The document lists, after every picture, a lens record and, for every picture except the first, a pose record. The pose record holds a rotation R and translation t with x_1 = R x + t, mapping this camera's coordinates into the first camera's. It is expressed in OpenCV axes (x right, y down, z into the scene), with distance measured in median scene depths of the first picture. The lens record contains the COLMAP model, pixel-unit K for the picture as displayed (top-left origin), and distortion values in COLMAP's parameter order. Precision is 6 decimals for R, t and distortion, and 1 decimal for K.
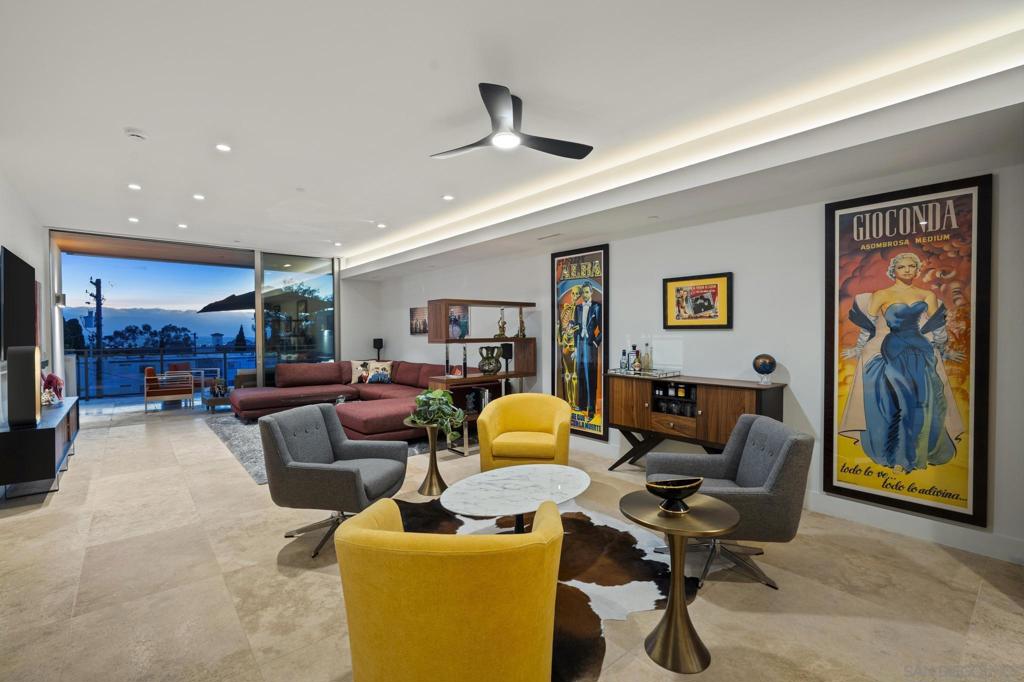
lens RADIAL K [[461.5, 0, 513.5], [0, 461.5, 342.6], [0, 0, 1]] dist [-0.000820, 0.000416]
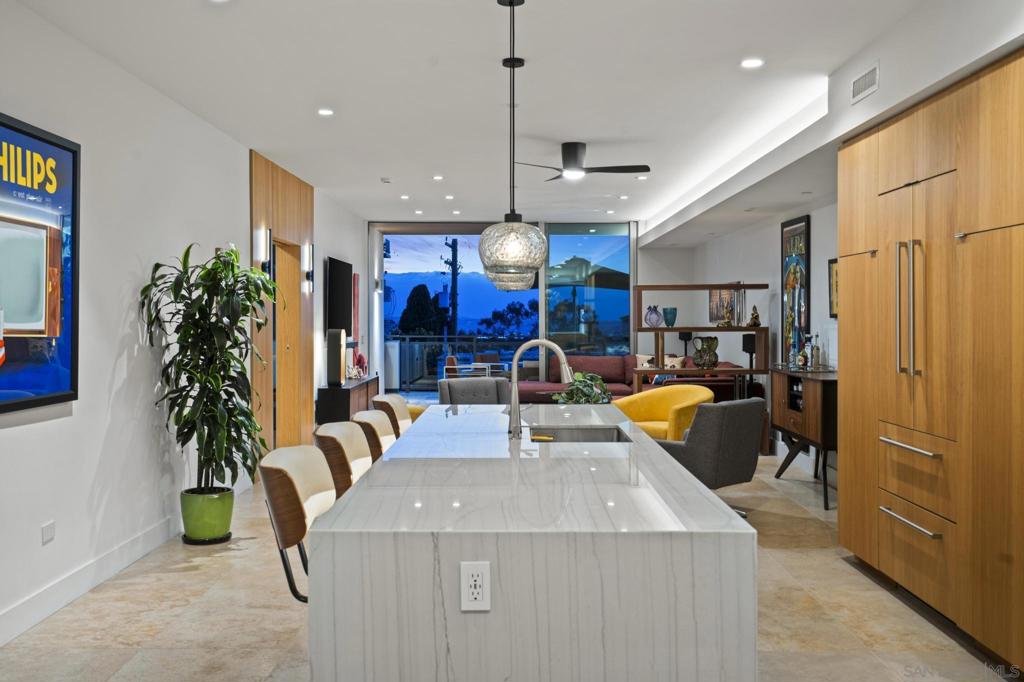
lens RADIAL K [[1001.2, 0, 507.2], [0, 1001.2, 334.3], [0, 0, 1]] dist [-0.007610, 0.000000]
pose [[0.763479, 0.014786, -0.645663, 0.540312], [-0.015853, 0.999866, 0.004152, 0.001437], [0.645638, 0.007066, 0.763611, -0.409696]]
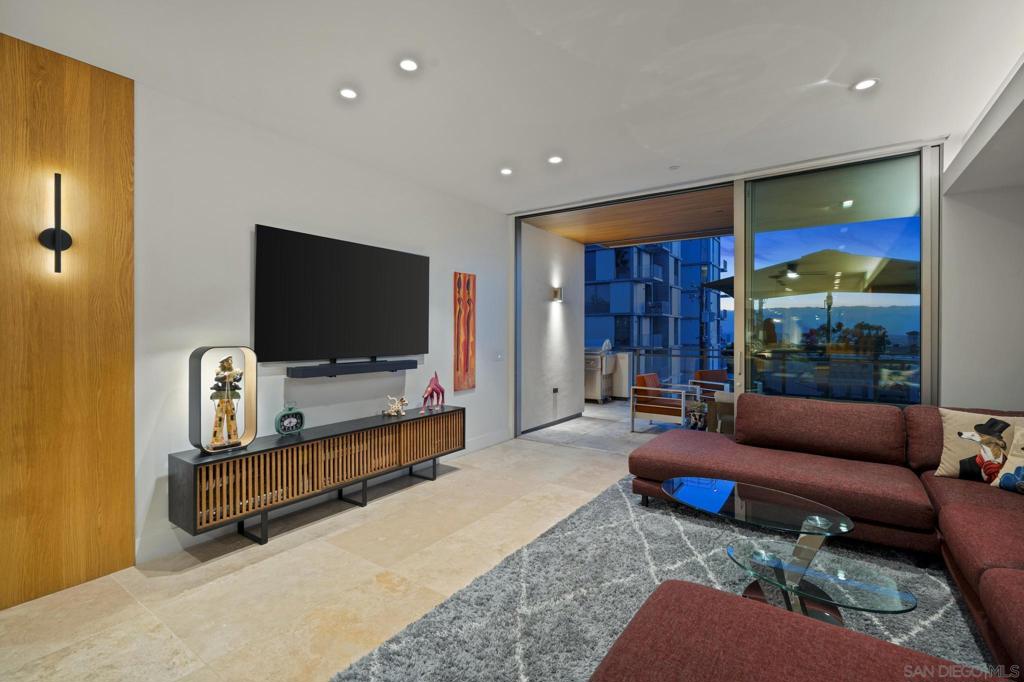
lens RADIAL K [[461.5, 0, 494.7], [0, 461.5, 332.8], [0, 0, 1]] dist [-0.000820, 0.000416]
pose [[0.249521, 0.005894, -0.968352, -0.086712], [-0.023008, 0.999735, 0.000157, -0.010963], [0.968096, 0.022241, 0.249590, 0.539871]]
